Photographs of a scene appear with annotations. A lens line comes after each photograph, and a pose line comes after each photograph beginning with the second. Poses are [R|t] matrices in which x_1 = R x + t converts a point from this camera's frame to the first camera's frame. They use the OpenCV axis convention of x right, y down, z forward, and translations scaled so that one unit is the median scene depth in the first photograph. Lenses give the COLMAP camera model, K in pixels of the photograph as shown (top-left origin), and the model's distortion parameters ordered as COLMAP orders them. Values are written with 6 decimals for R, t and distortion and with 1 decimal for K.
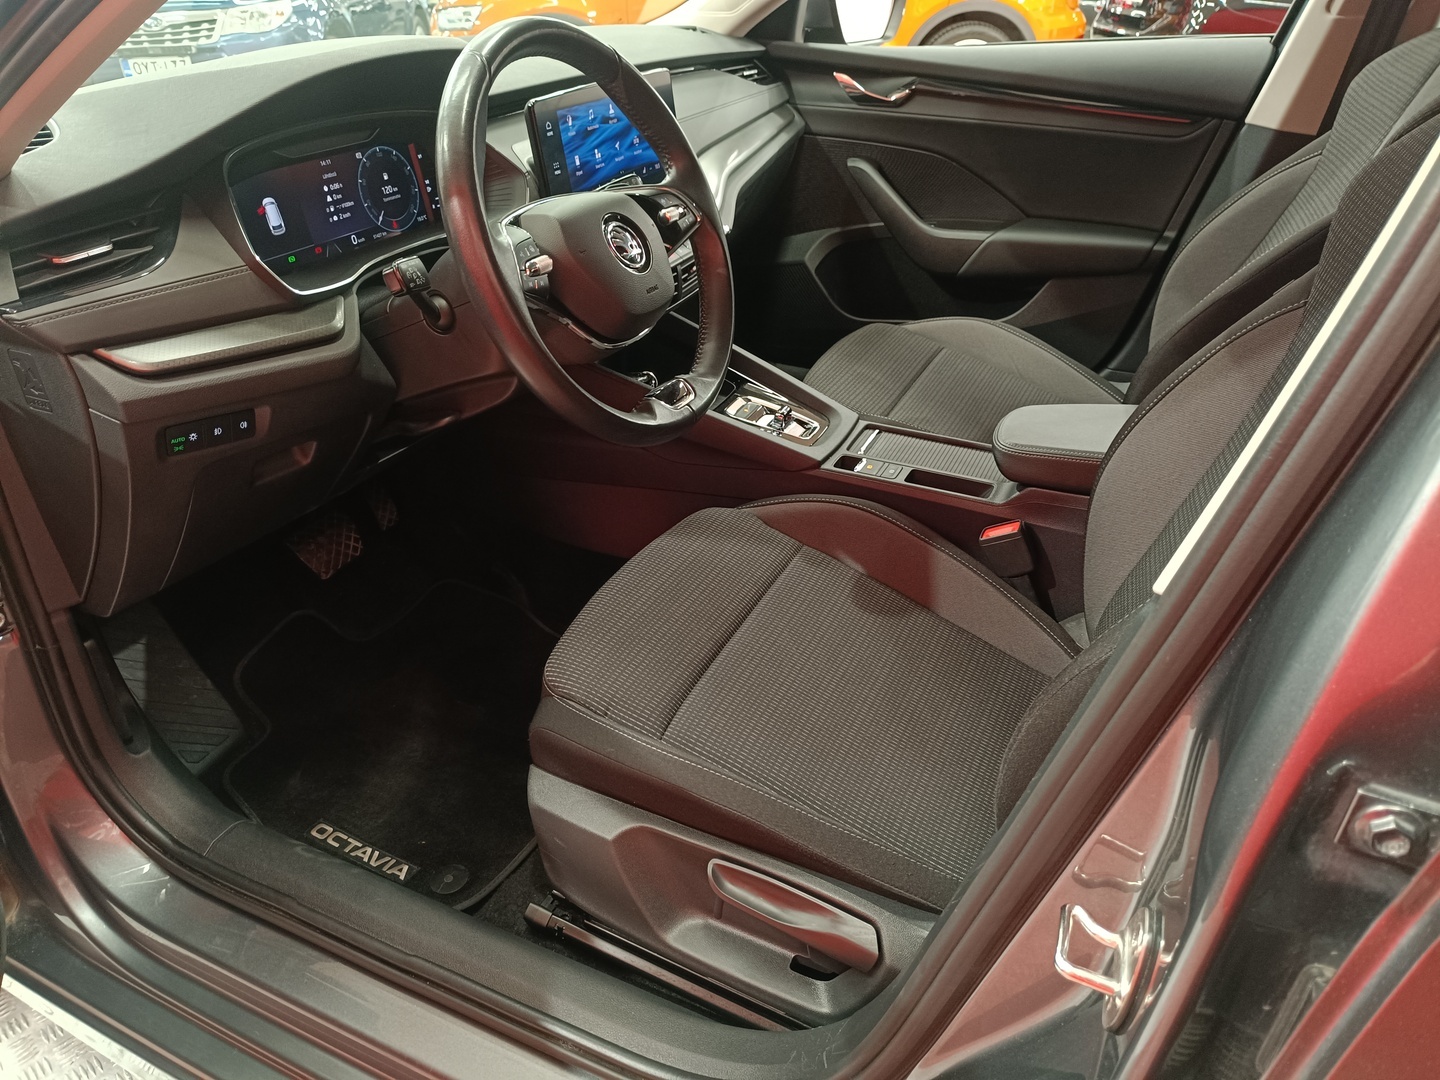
lens RADIAL K [[1026.0, 0, 723.5], [0, 1026.0, 541.5], [0, 0, 1]] dist [0.007625, -0.003510]
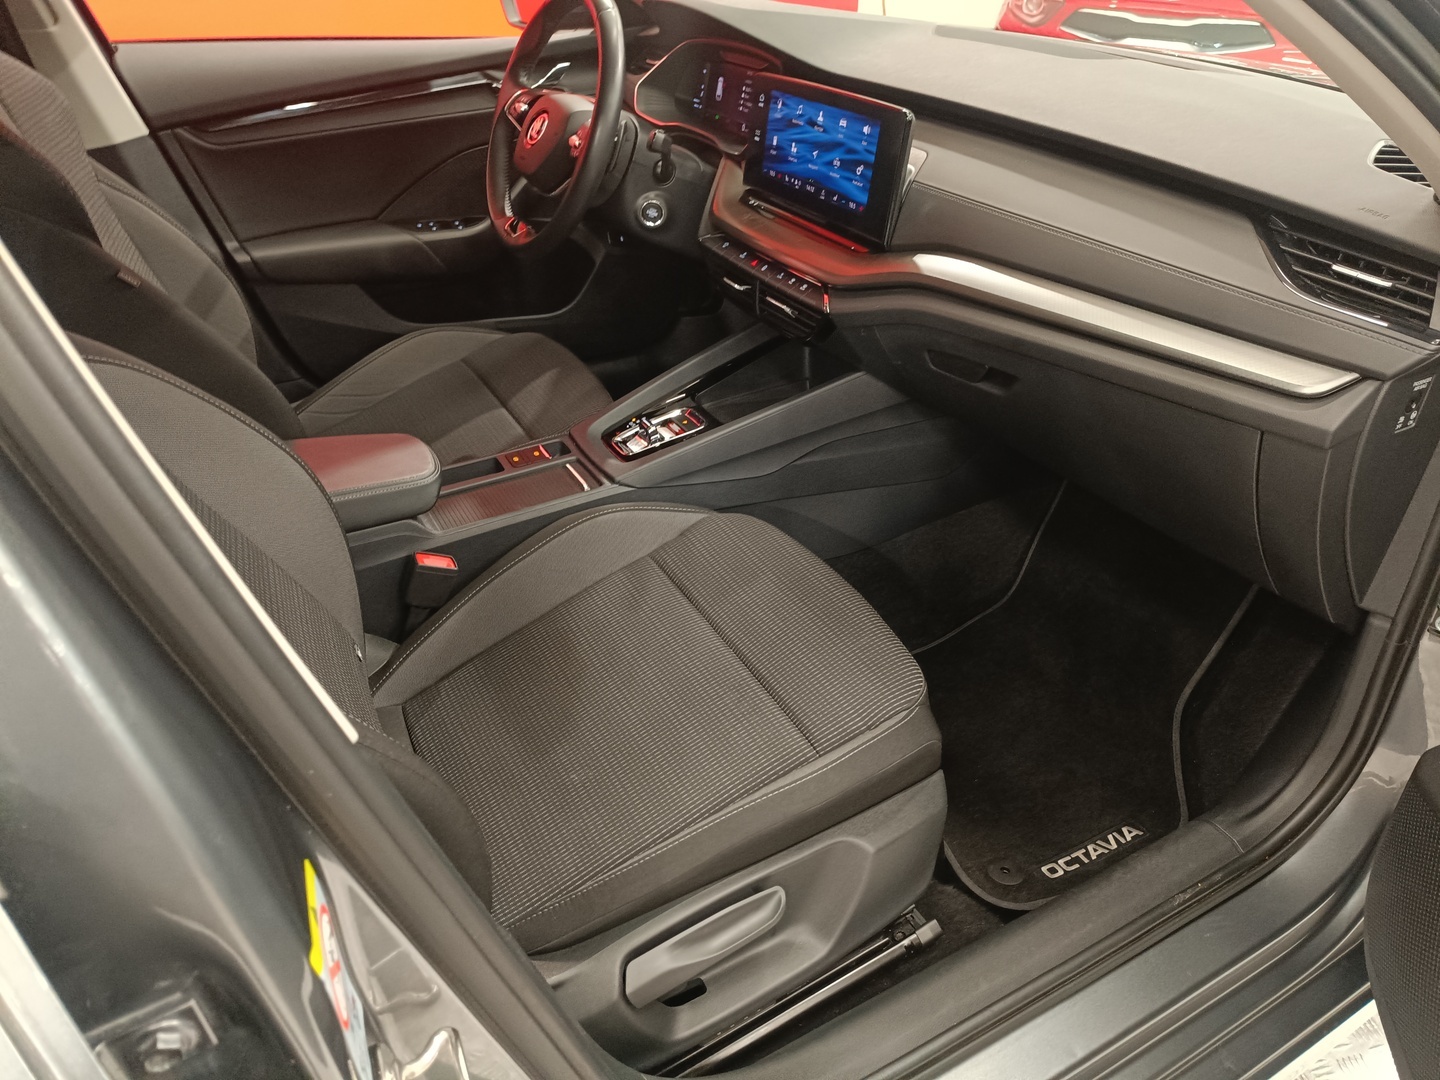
lens RADIAL K [[1026.0, 0, 718.0], [0, 1026.0, 535.2], [0, 0, 1]] dist [0.007625, -0.003510]
pose [[-0.581255, 0.457407, -0.672994, 0.845187], [-0.400282, 0.559347, 0.725883, -0.934896], [0.708461, 0.691310, -0.142032, 1.450177]]
